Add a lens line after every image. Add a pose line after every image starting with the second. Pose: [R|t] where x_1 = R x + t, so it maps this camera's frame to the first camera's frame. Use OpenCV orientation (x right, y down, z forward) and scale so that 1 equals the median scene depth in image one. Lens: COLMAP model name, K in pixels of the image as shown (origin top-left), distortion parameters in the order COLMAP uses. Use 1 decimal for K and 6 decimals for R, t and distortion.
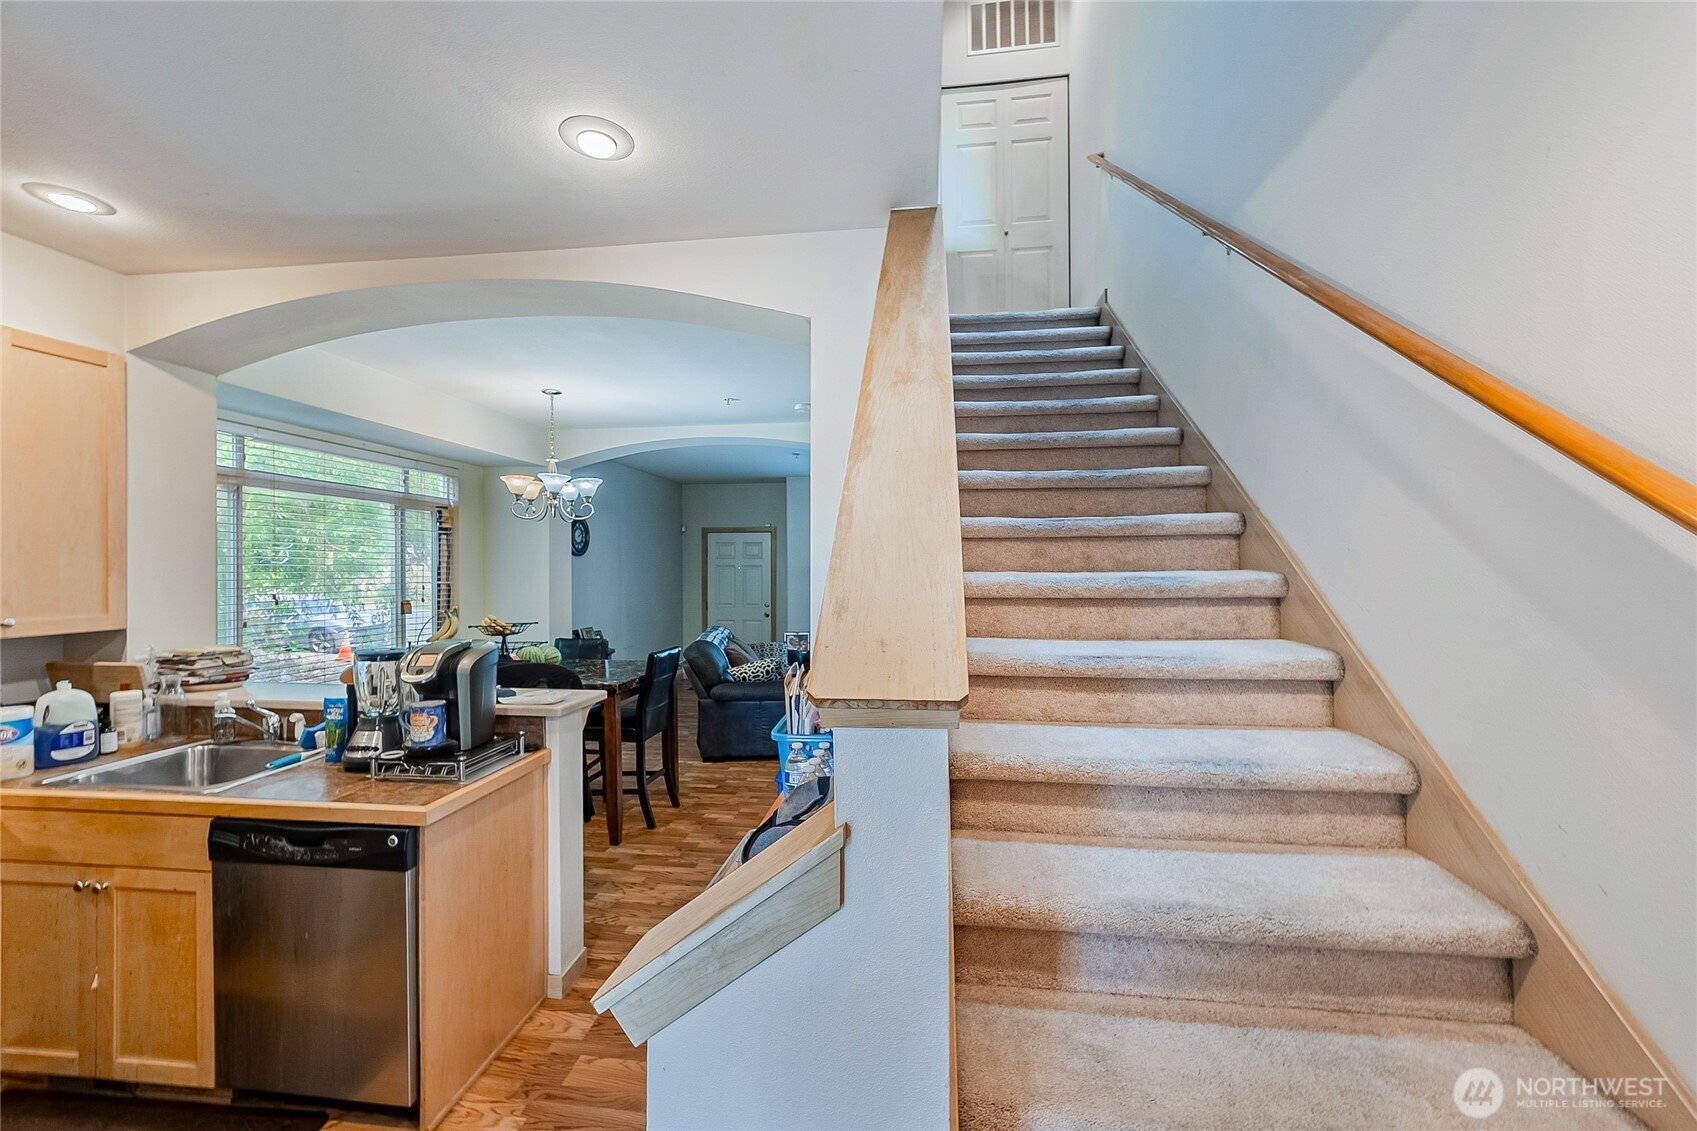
lens RADIAL K [[669.5, 0, 842.9], [0, 669.5, 566.5], [0, 0, 1]] dist [-0.002585, 0.000708]
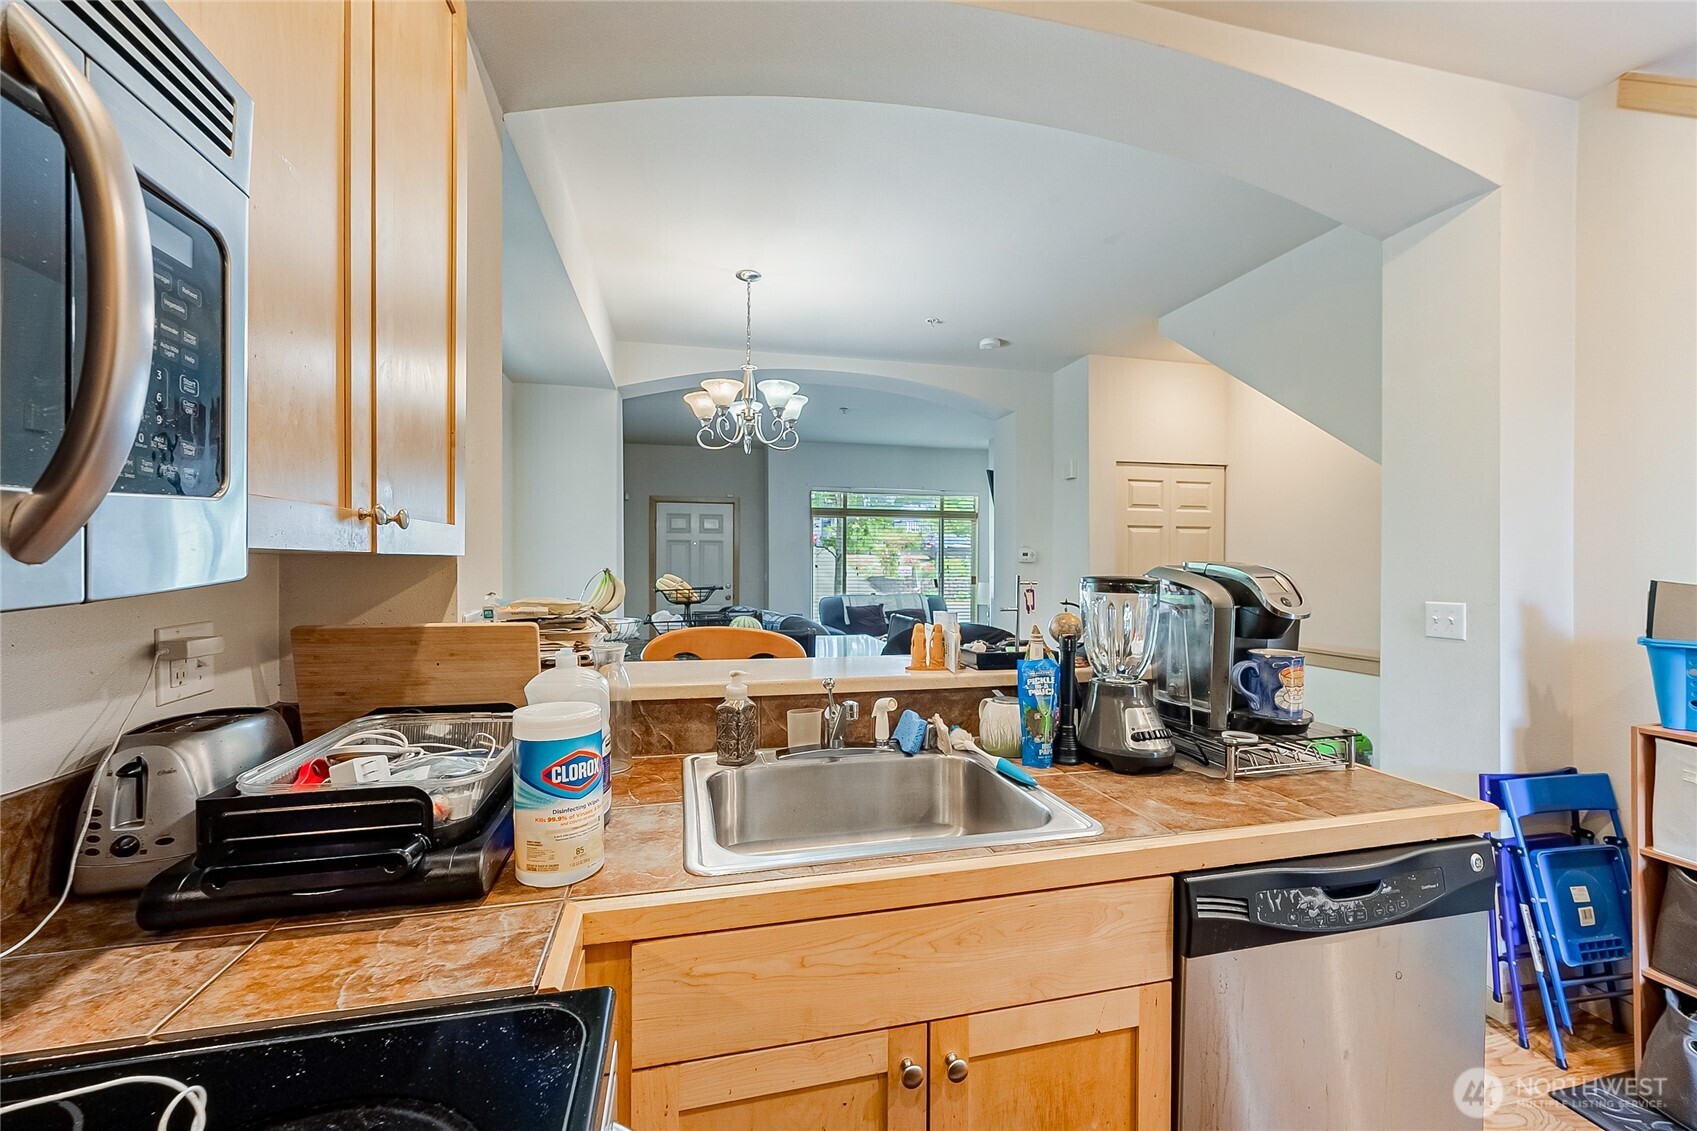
lens RADIAL K [[686.5, 0, 839.9], [0, 686.5, 562.6], [0, 0, 1]] dist [-0.011787, 0.006169]
pose [[0.938217, 0.006105, 0.345994, -0.727492], [-0.005429, 0.999981, -0.002924, 0.072053], [-0.346006, 0.000865, 0.938232, 0.312723]]
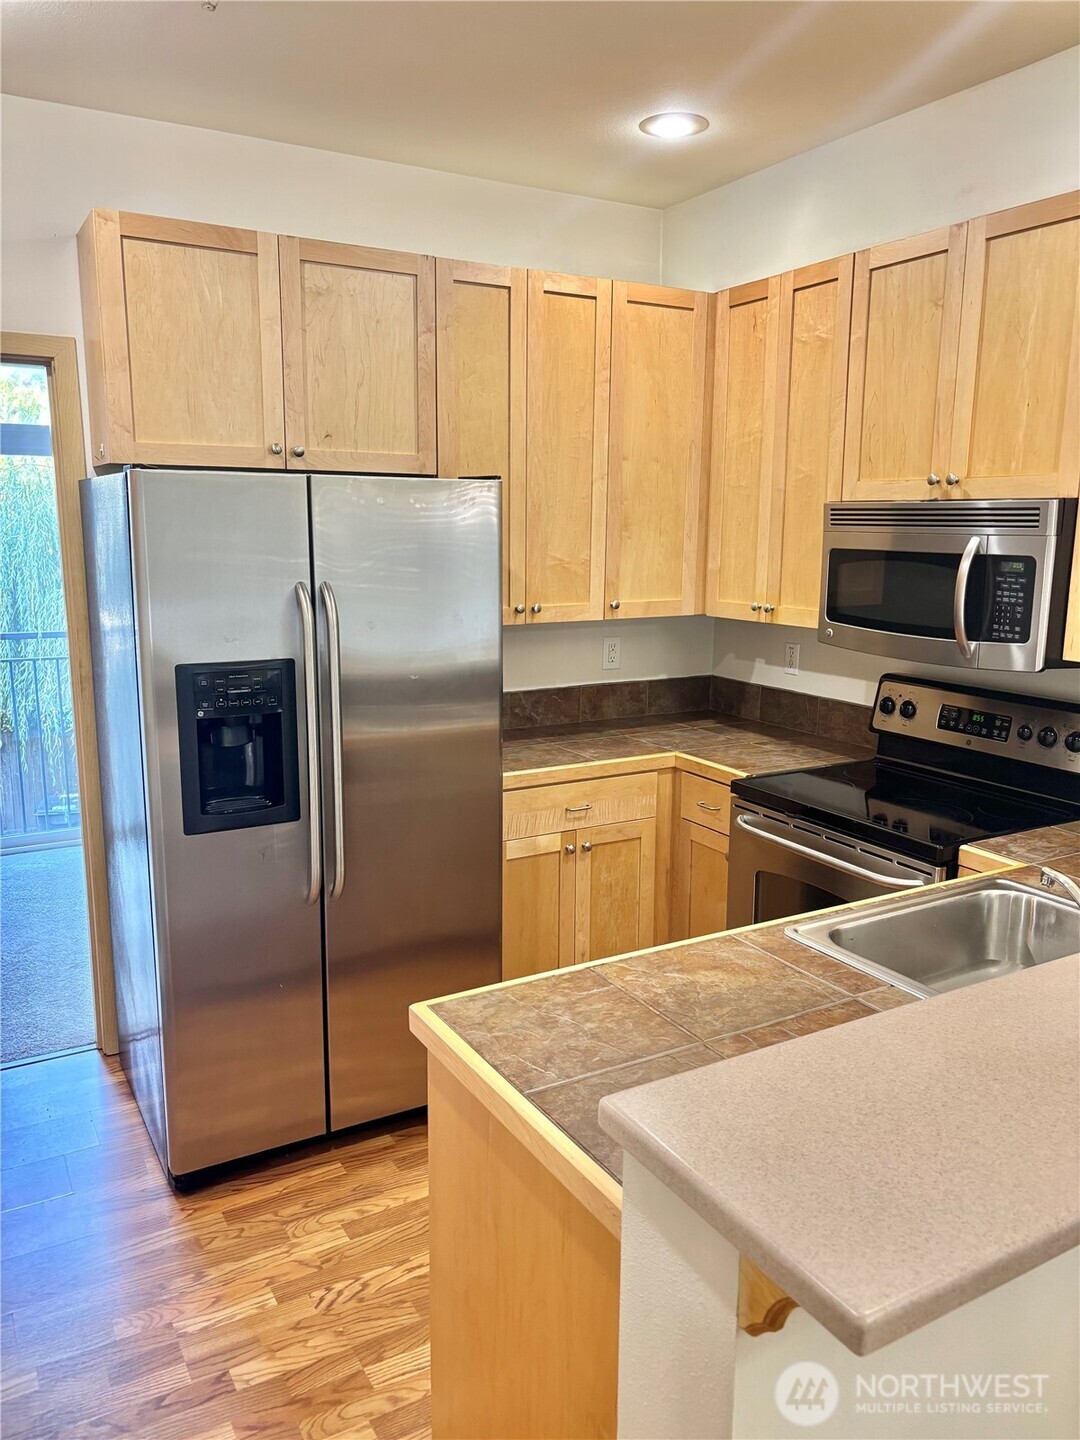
lens RADIAL K [[1078.8, 0, 542.2], [0, 1078.8, 716.8], [0, 0, 1]] dist [0.053780, -0.000916]
pose [[-0.796622, 0.106873, -0.594955, -0.093144], [-0.006239, 0.982740, 0.184886, -0.027290], [0.604446, 0.150997, -0.782206, 0.886712]]
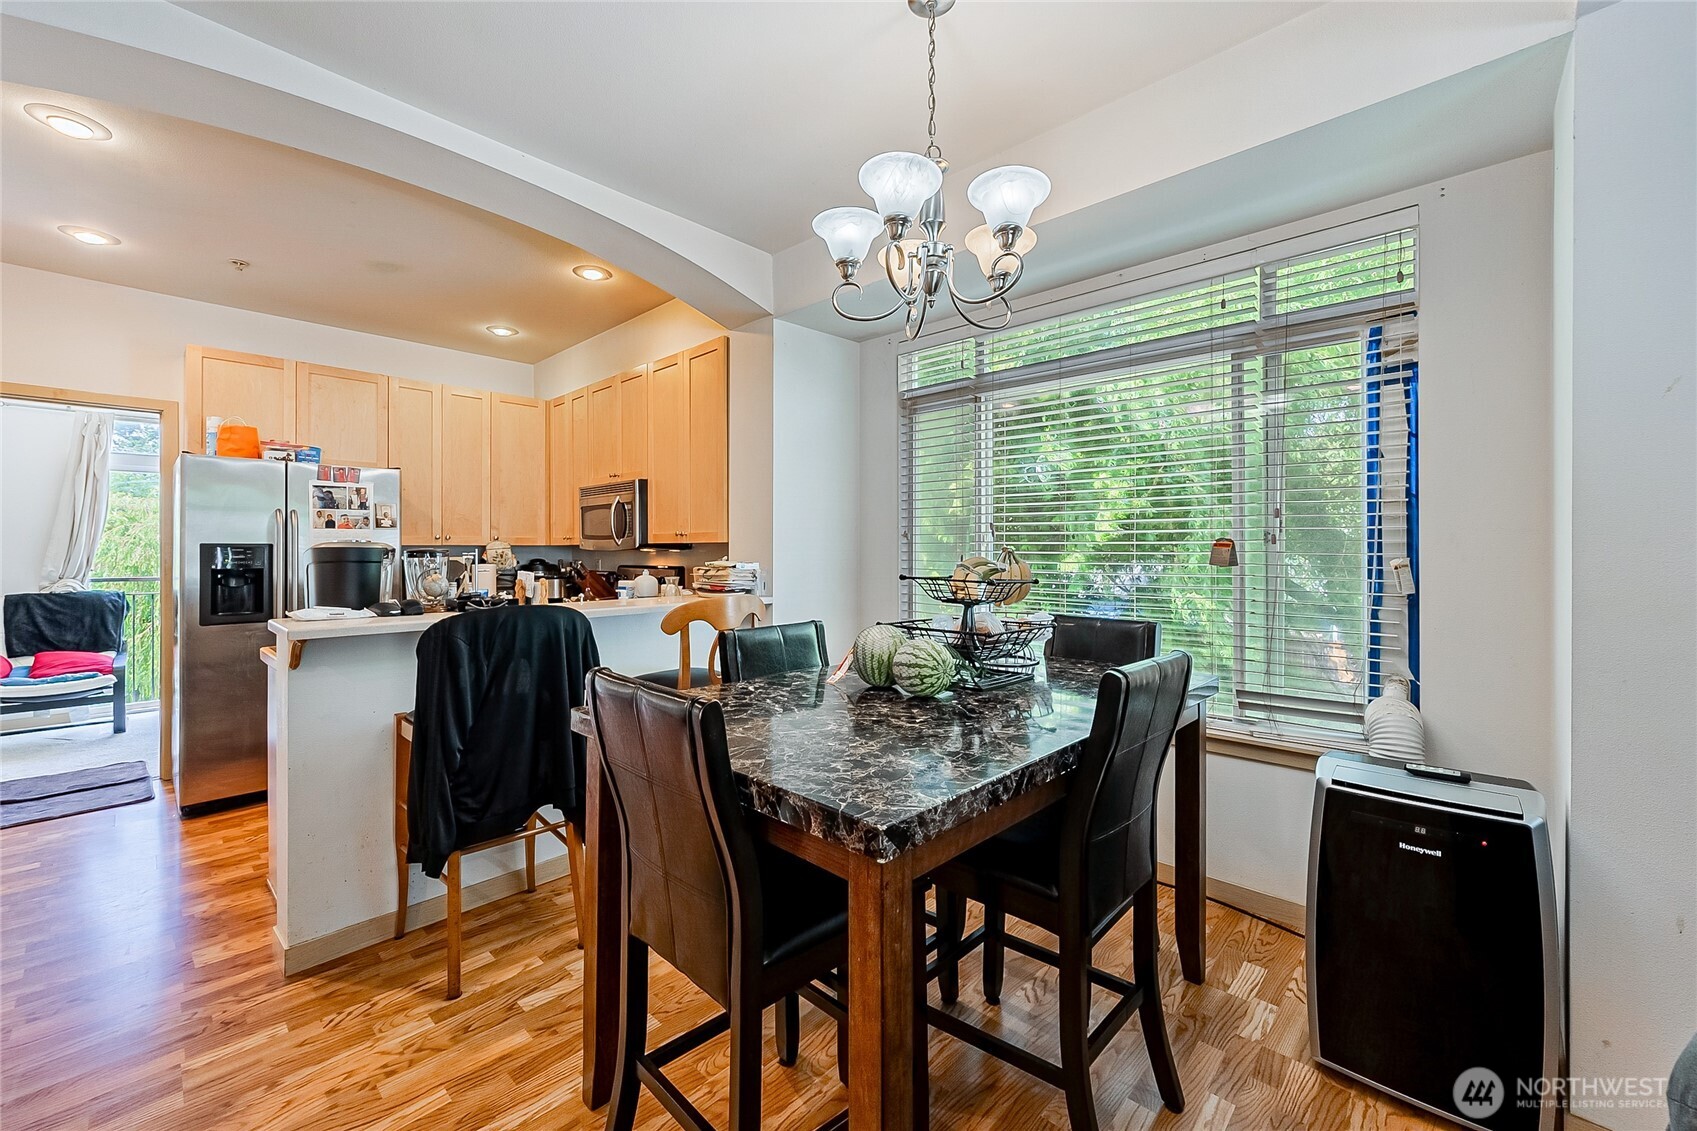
lens RADIAL K [[689.3, 0, 848.6], [0, 689.3, 548.6], [0, 0, 1]] dist [0.002433, 0.000859]
pose [[-0.596297, 0.000677, -0.802764, -0.095077], [0.002769, 0.999995, -0.001214, 0.078117], [0.802759, -0.002946, -0.596296, 1.456755]]
